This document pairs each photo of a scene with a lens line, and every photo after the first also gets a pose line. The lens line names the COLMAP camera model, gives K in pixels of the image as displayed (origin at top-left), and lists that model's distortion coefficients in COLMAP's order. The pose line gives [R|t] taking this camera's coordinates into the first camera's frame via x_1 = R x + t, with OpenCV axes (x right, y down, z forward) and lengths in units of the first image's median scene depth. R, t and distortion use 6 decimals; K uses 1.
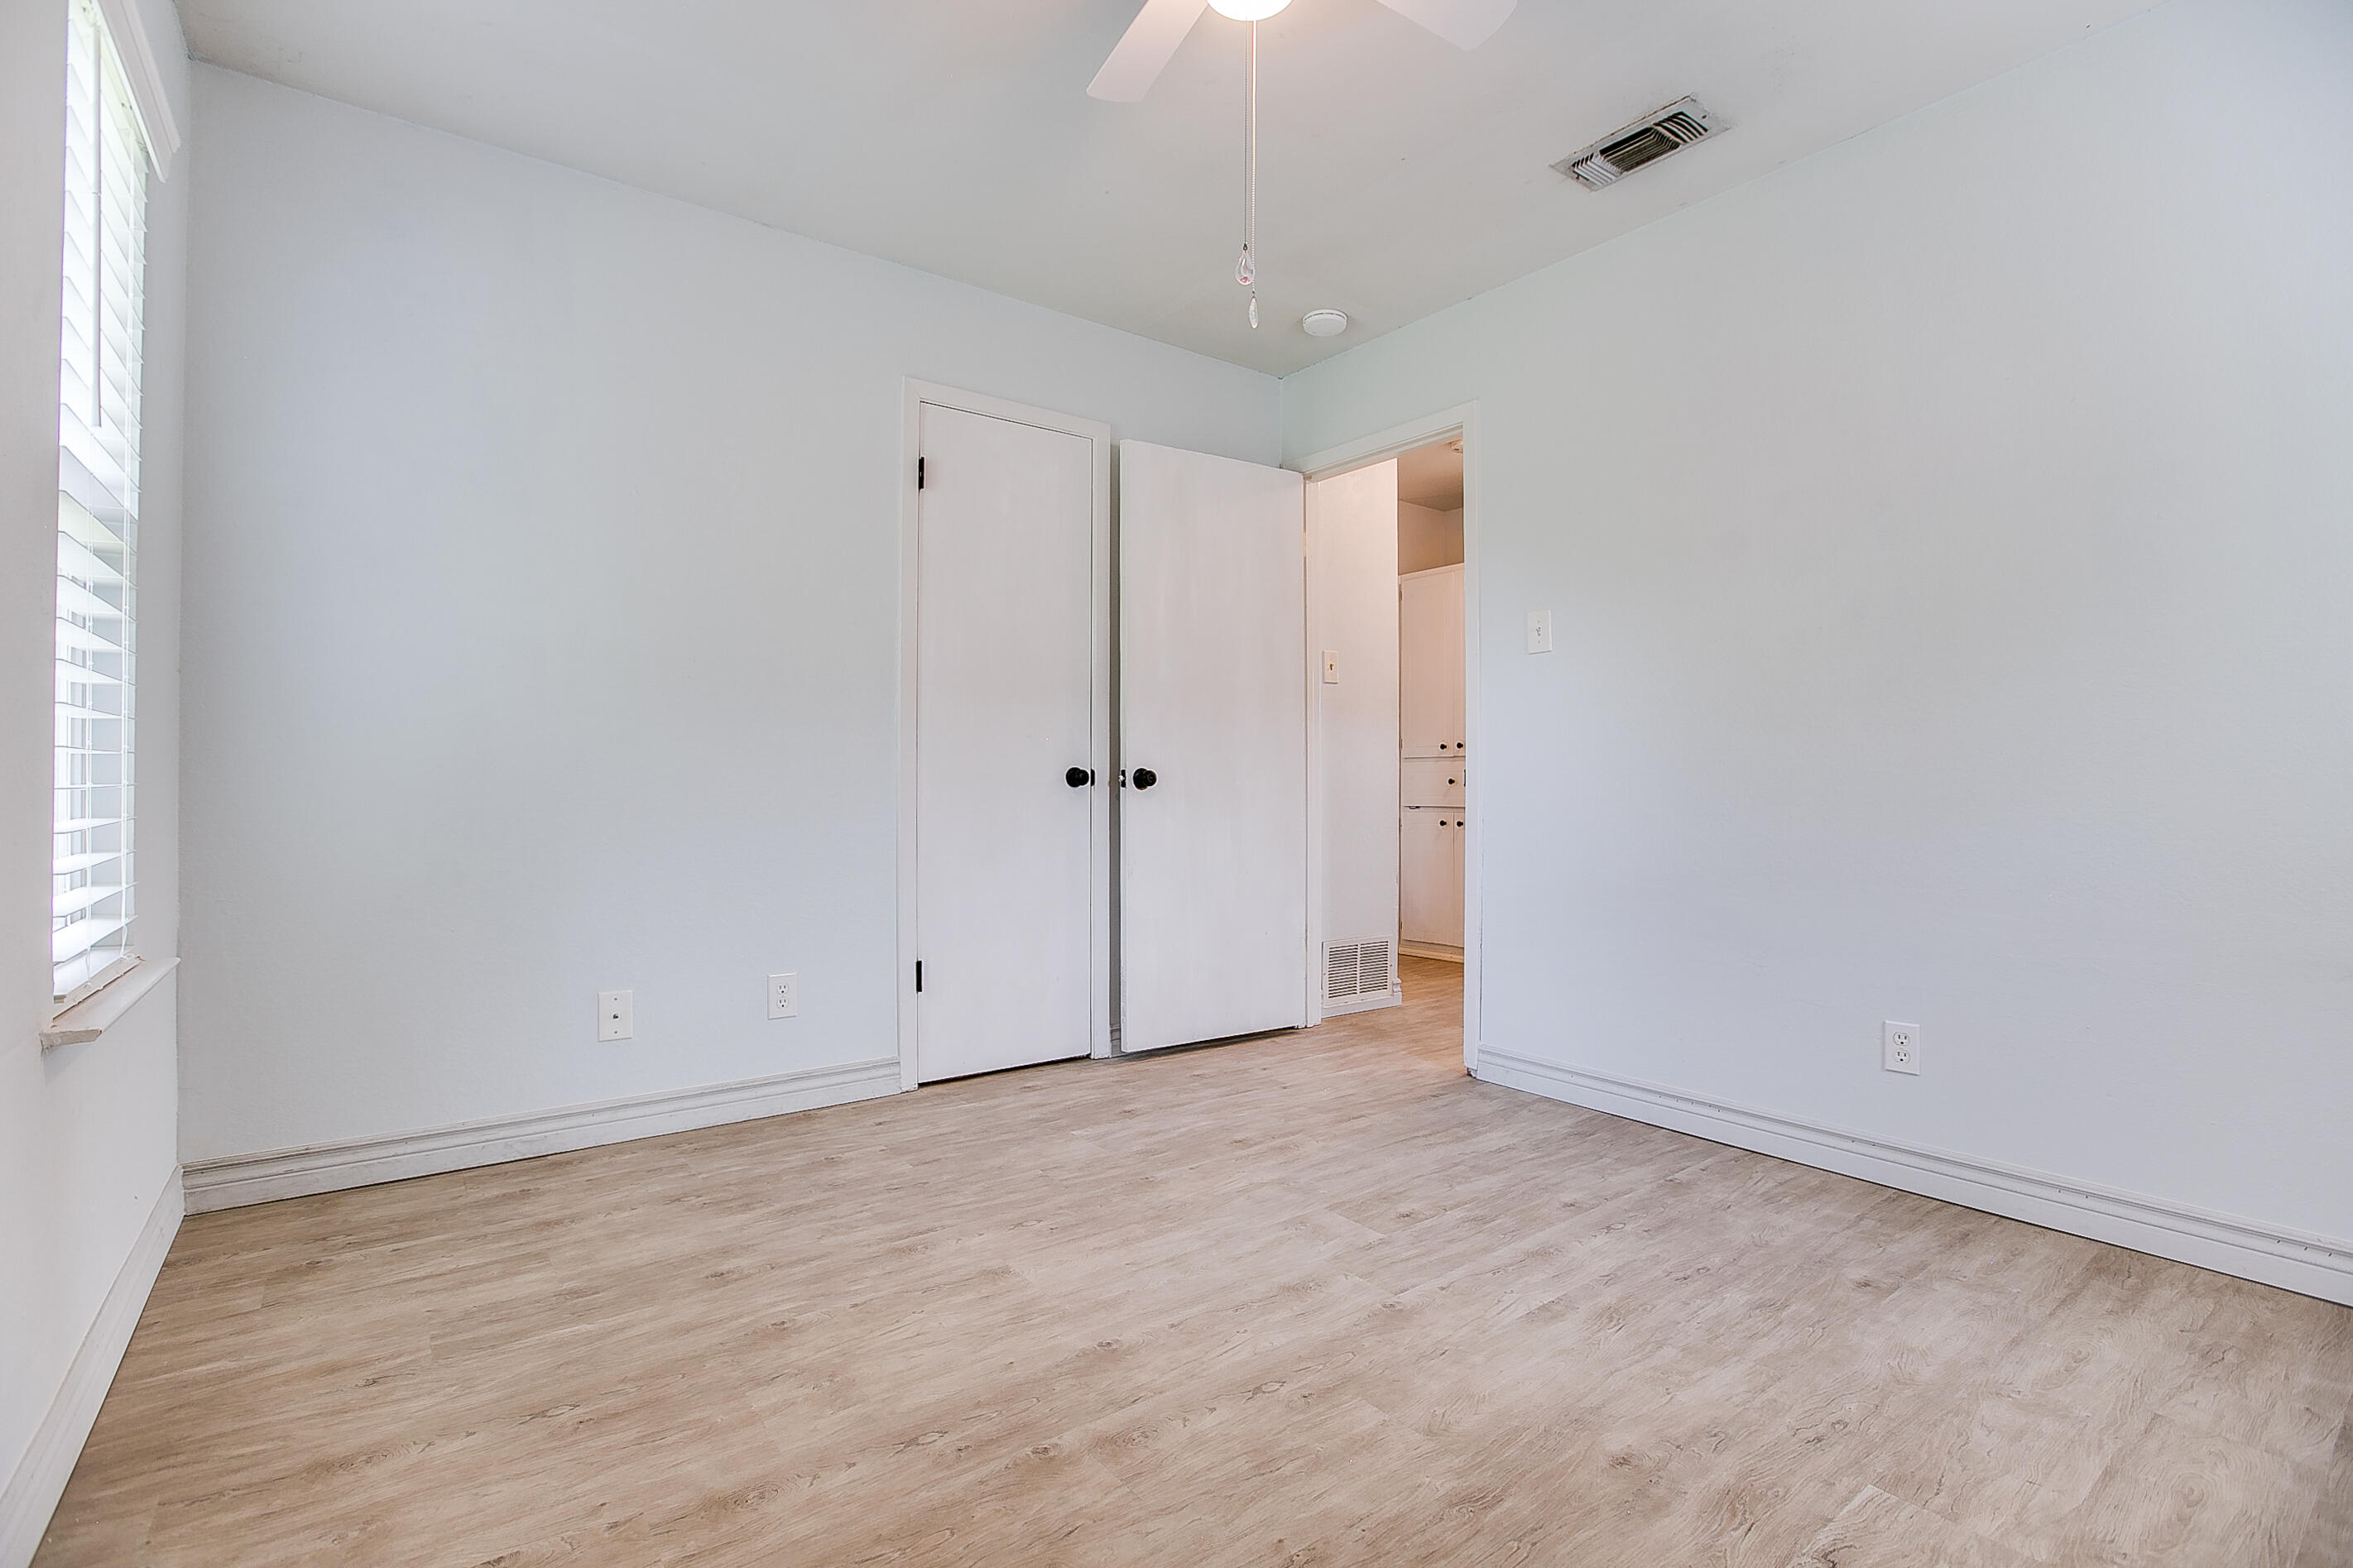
lens RADIAL K [[1071.4, 0, 1176.5], [0, 1071.4, 784.0], [0, 0, 1]] dist [-0.000245, 0.000023]
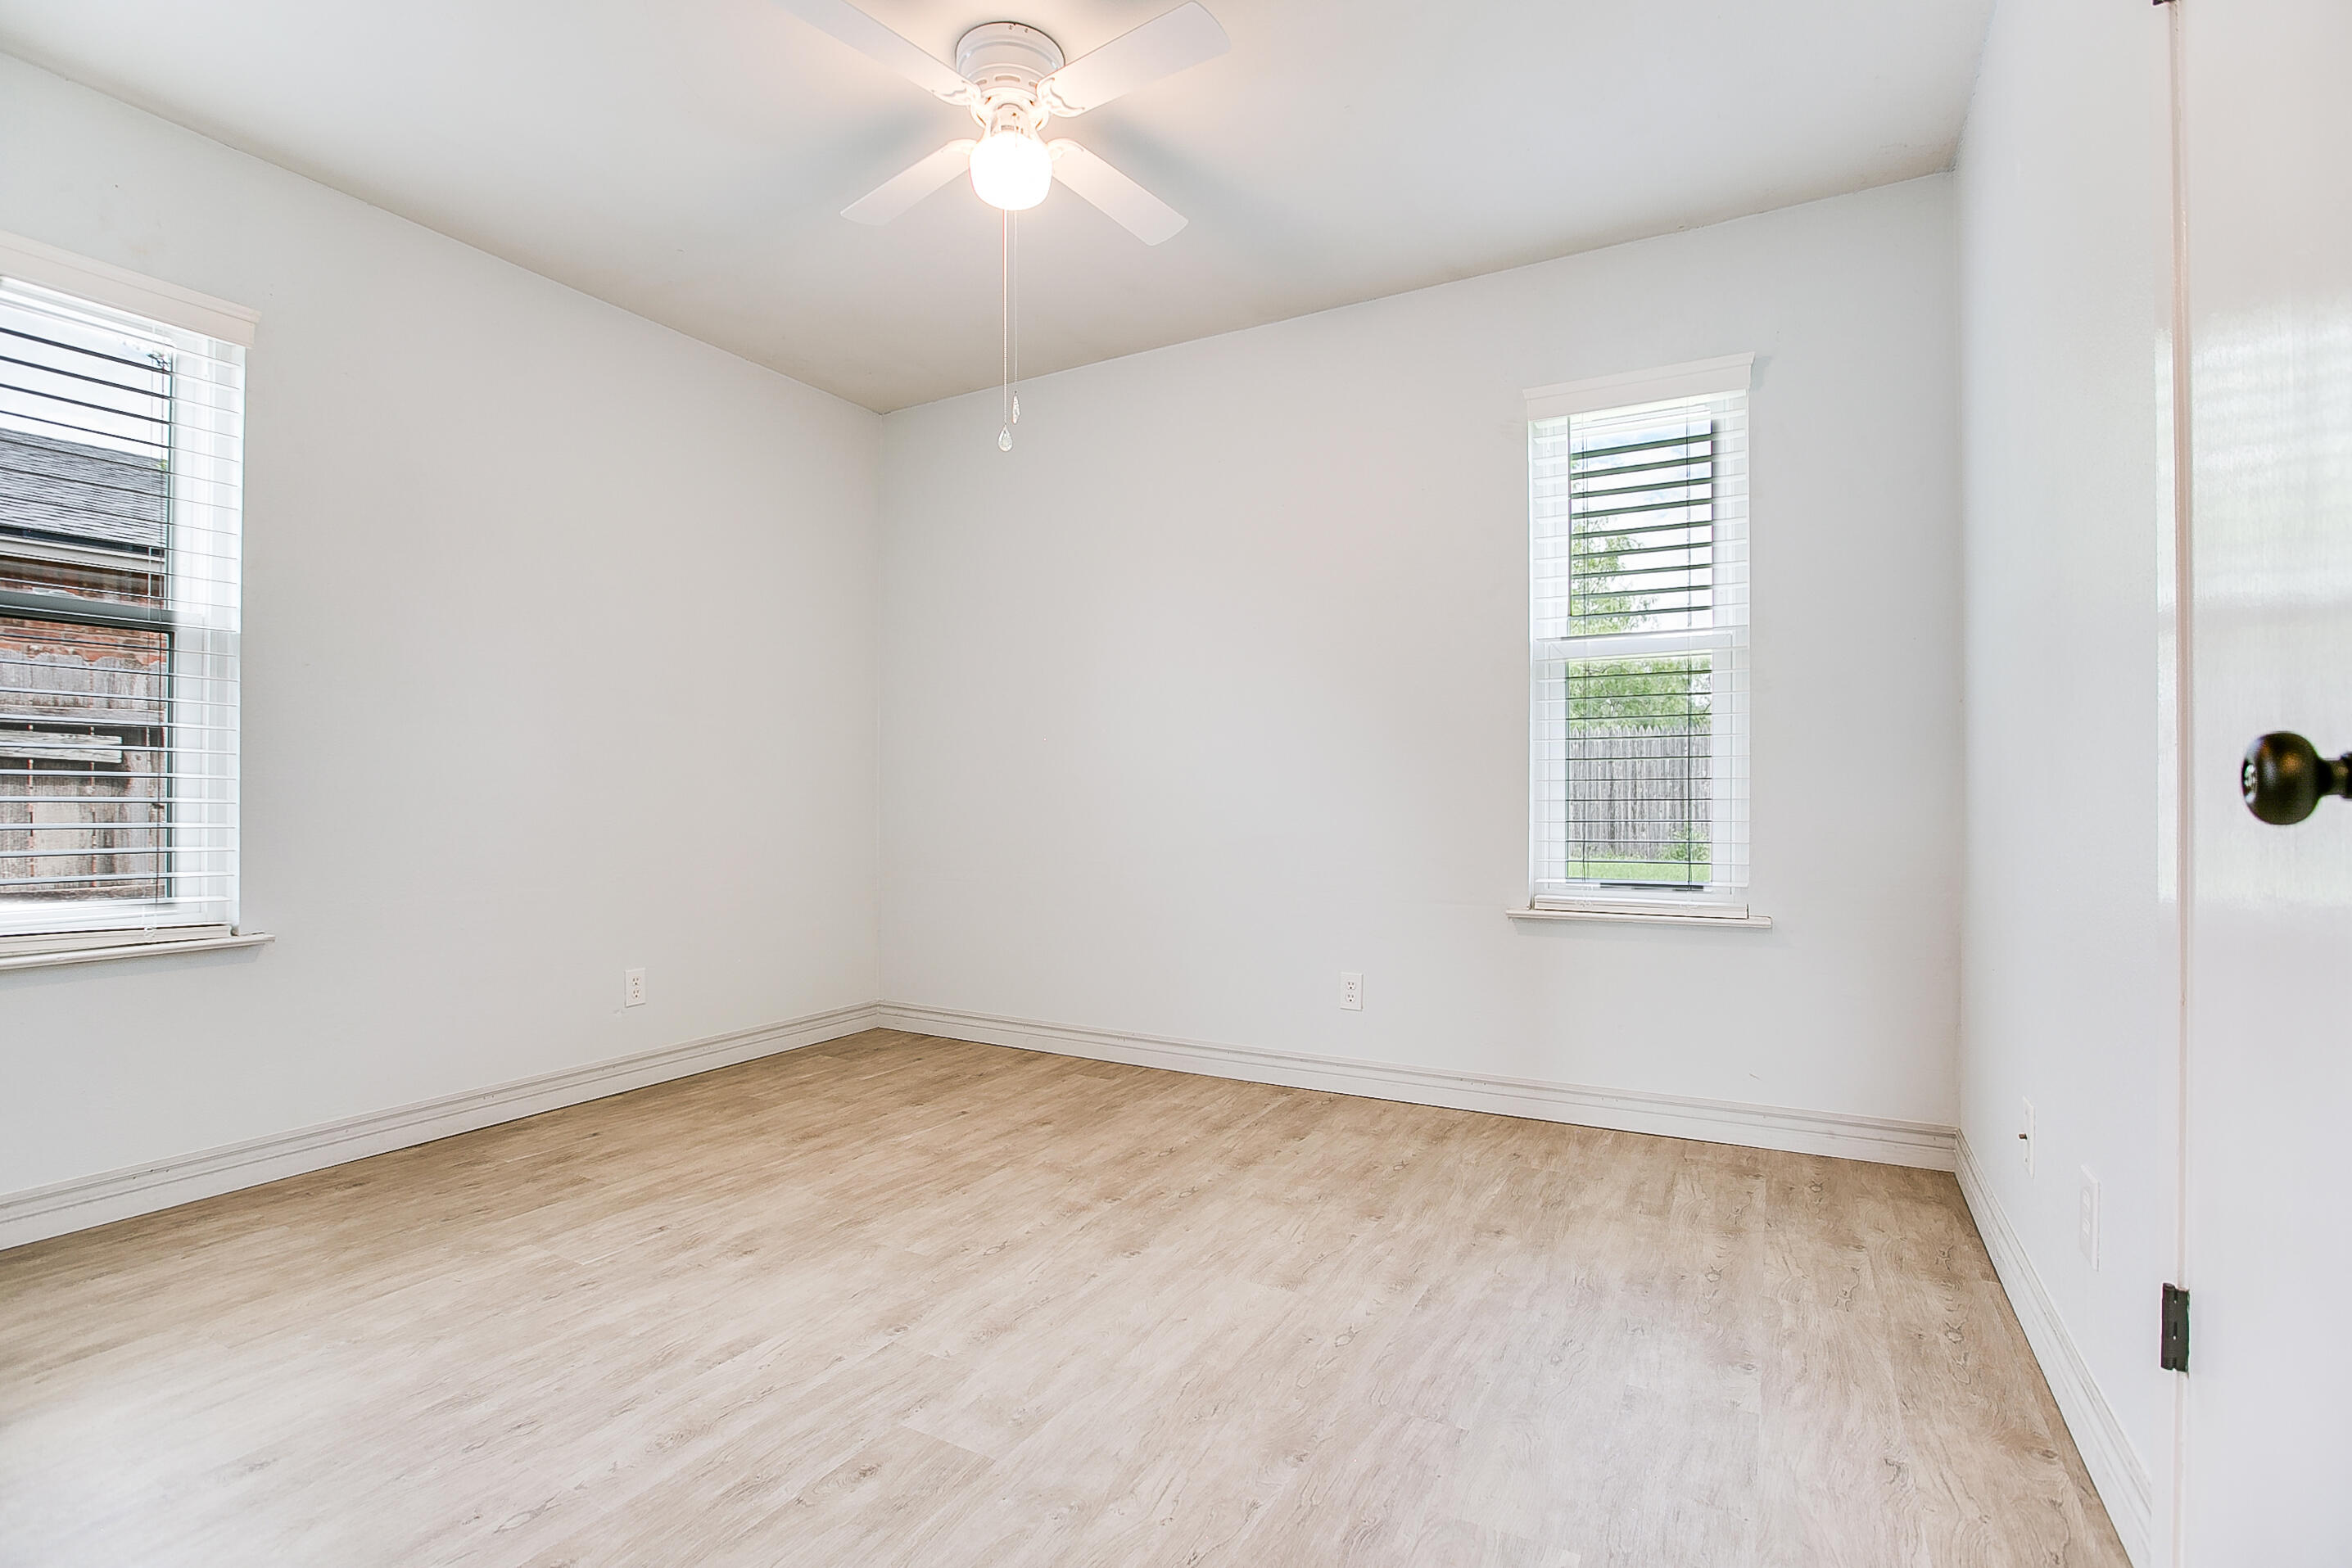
lens RADIAL K [[1086.6, 0, 1176.0], [0, 1086.6, 784.0], [0, 0, 1]] dist [-0.000341, 0.000089]
pose [[-0.912904, -0.004664, -0.408148, 0.366123], [0.000642, 0.999917, -0.012864, -0.002870], [0.408174, -0.012005, -0.912825, 1.962208]]
